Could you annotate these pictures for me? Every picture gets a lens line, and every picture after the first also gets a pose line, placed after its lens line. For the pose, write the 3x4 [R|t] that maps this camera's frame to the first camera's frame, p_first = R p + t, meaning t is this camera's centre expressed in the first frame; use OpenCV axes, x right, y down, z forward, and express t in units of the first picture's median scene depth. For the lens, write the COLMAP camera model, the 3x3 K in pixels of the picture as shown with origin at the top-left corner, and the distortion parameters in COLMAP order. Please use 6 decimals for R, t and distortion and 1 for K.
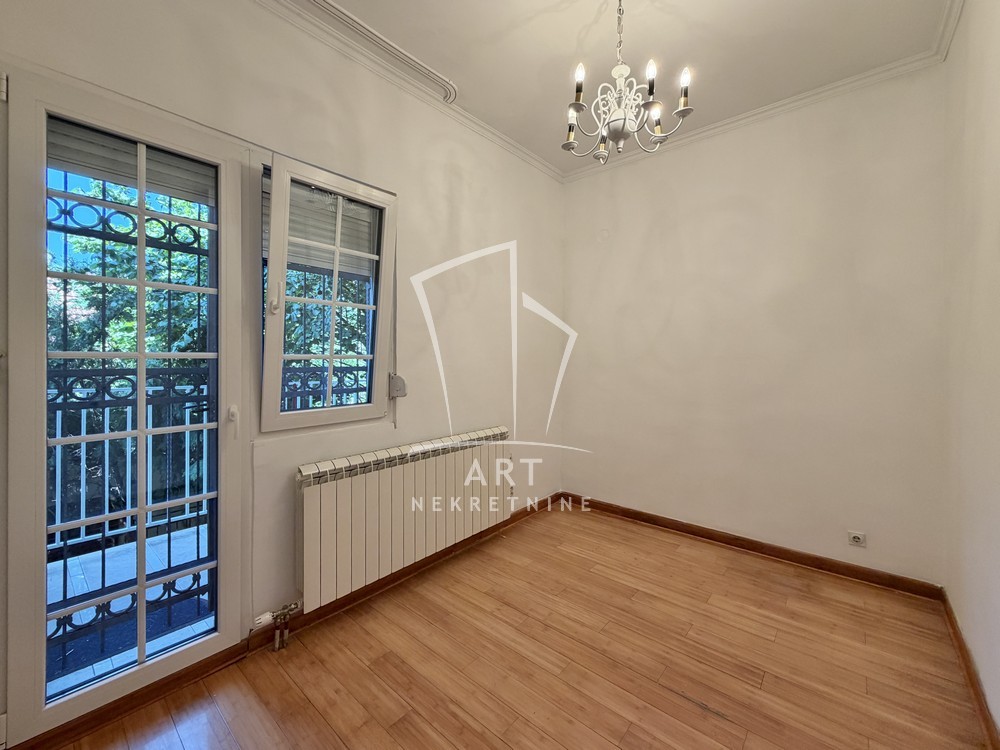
lens RADIAL K [[406.3, 0, 499.7], [0, 406.3, 360.7], [0, 0, 1]] dist [-0.000410, 0.000017]
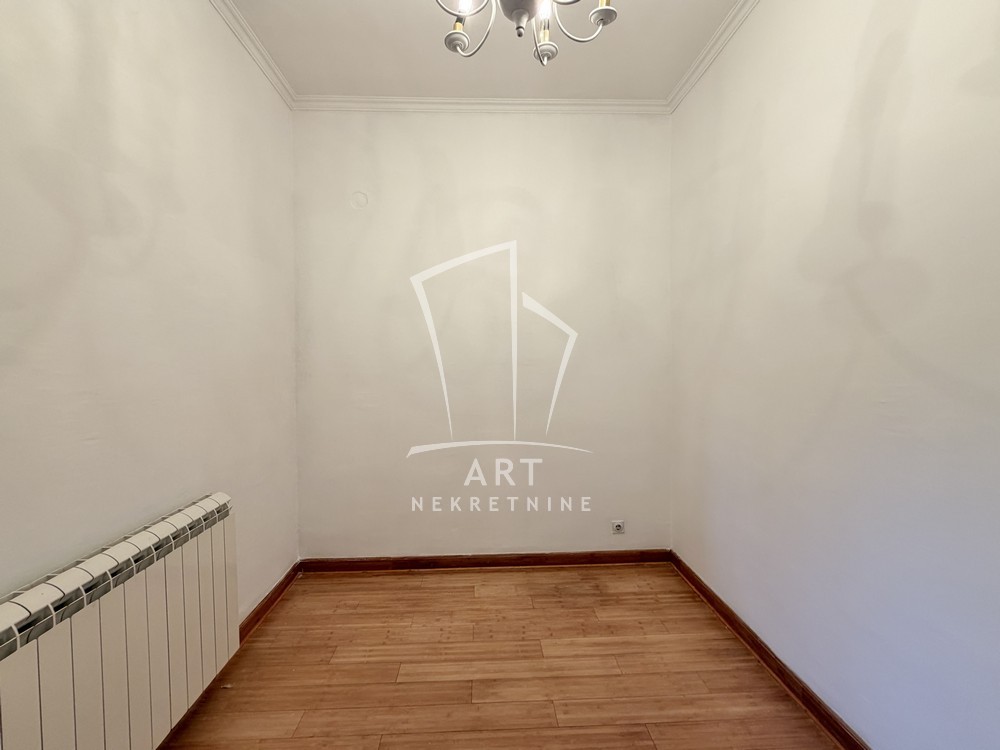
lens RADIAL K [[416.3, 0, 495.3], [0, 416.3, 370.5], [0, 0, 1]] dist [0.001380, 0.000131]
pose [[0.733271, -0.024065, 0.679511, -0.120896], [0.016631, 0.999709, 0.017457, -0.011023], [-0.679733, -0.001500, 0.733458, 0.395606]]
